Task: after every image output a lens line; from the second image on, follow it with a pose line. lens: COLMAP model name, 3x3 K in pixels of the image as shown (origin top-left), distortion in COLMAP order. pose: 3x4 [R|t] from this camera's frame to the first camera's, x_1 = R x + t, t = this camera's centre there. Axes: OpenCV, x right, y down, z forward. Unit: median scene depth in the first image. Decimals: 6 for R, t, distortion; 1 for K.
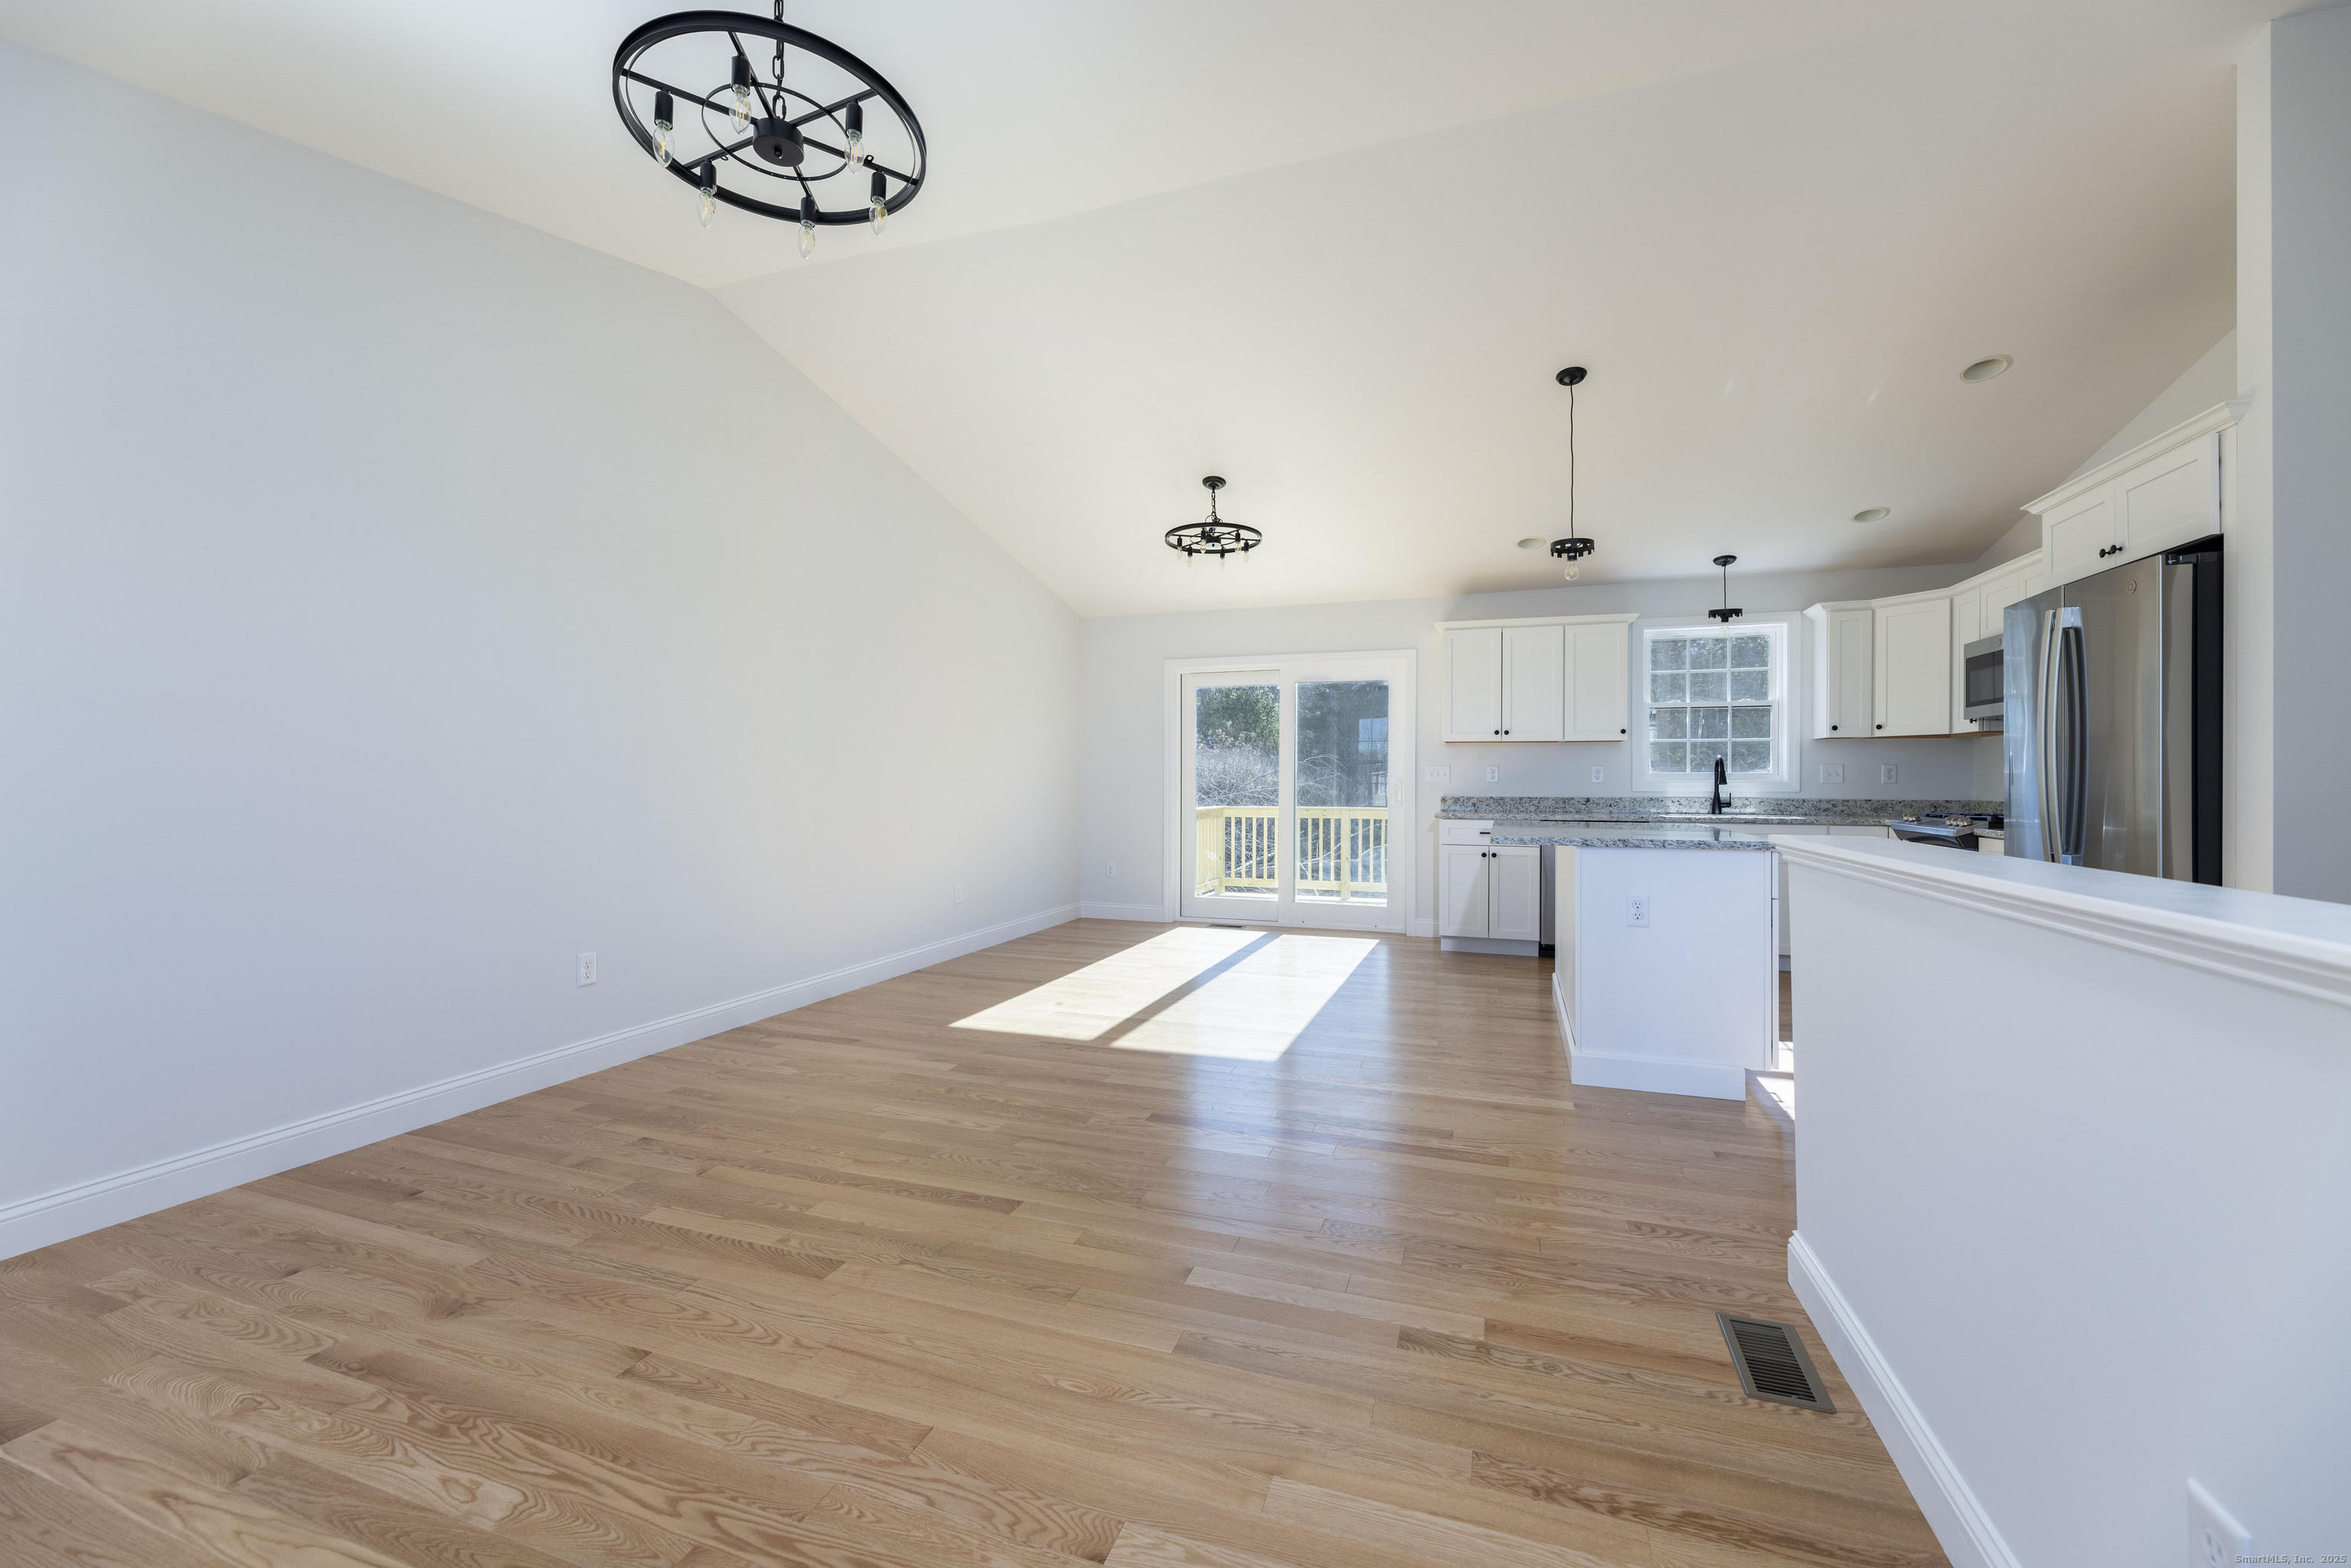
lens RADIAL K [[941.4, 0, 1164.5], [0, 941.4, 782.5], [0, 0, 1]] dist [-0.002111, -0.000277]
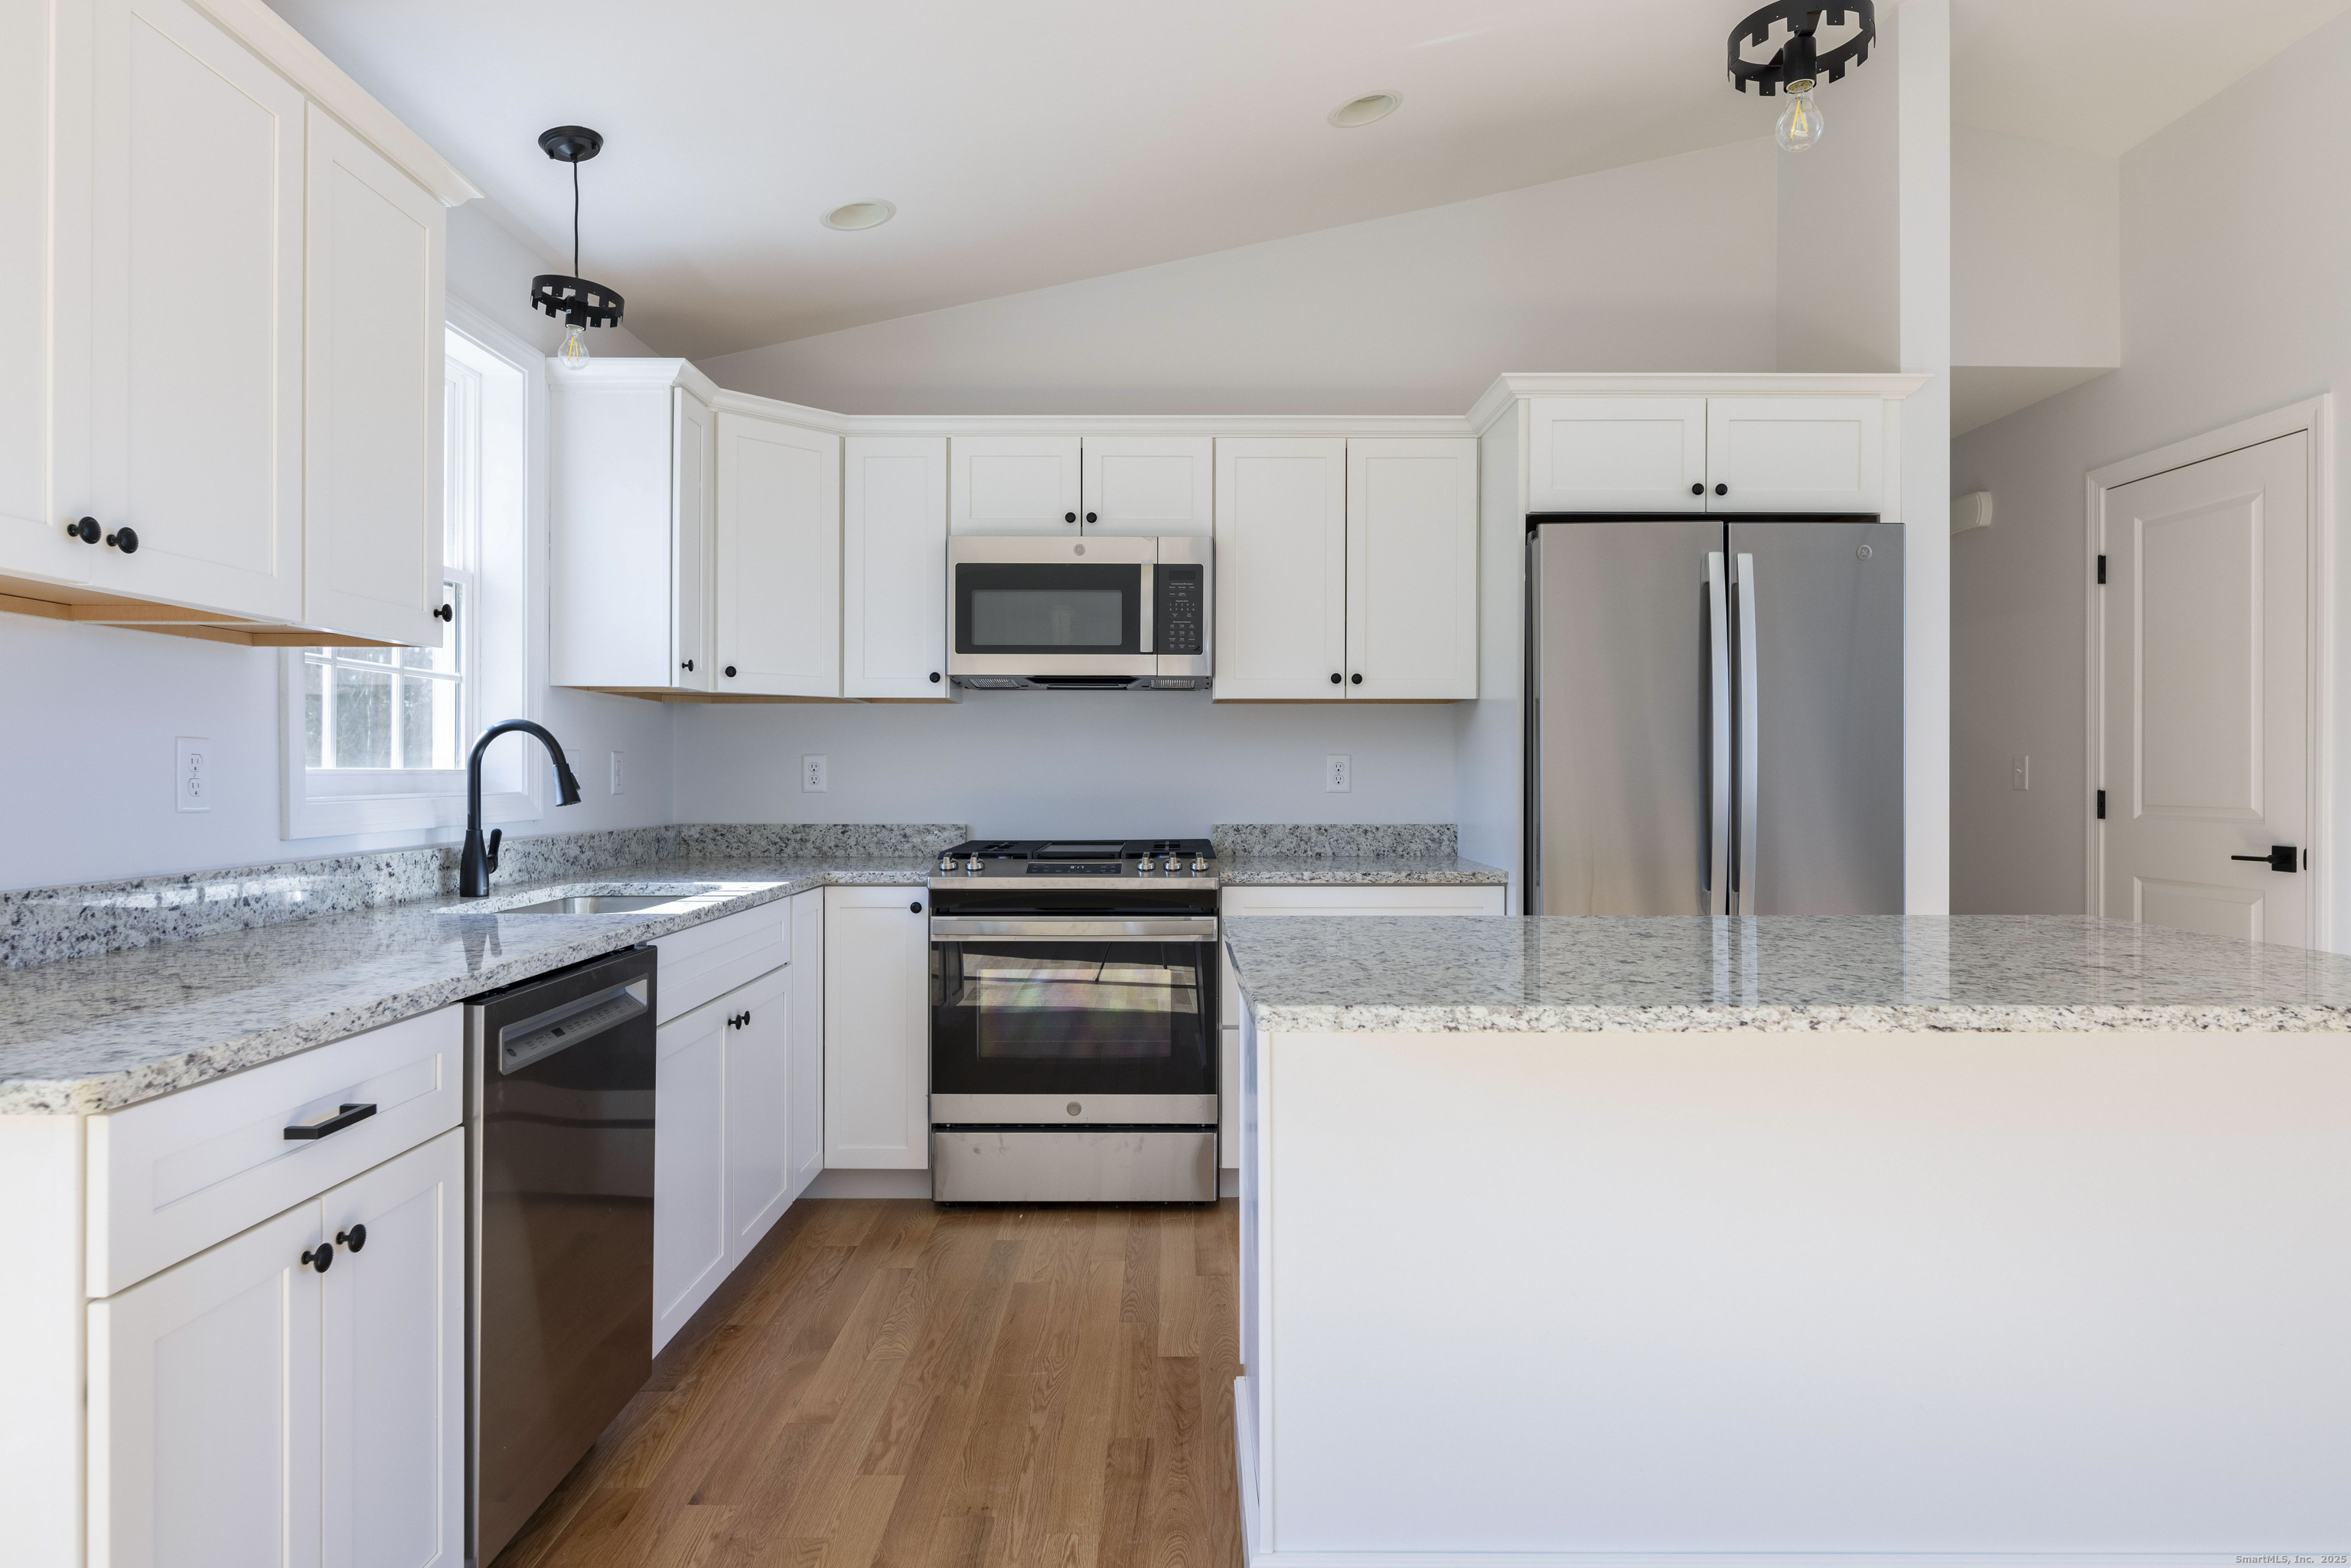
lens RADIAL K [[1357.5, 0, 1167.1], [0, 1357.5, 777.2], [0, 0, 1]] dist [0.000522, -0.000675]
pose [[-0.334818, -0.004958, 0.942270, 0.071992], [0.000810, 0.999984, 0.005550, -0.012157], [-0.942283, 0.002622, -0.334809, 1.117513]]
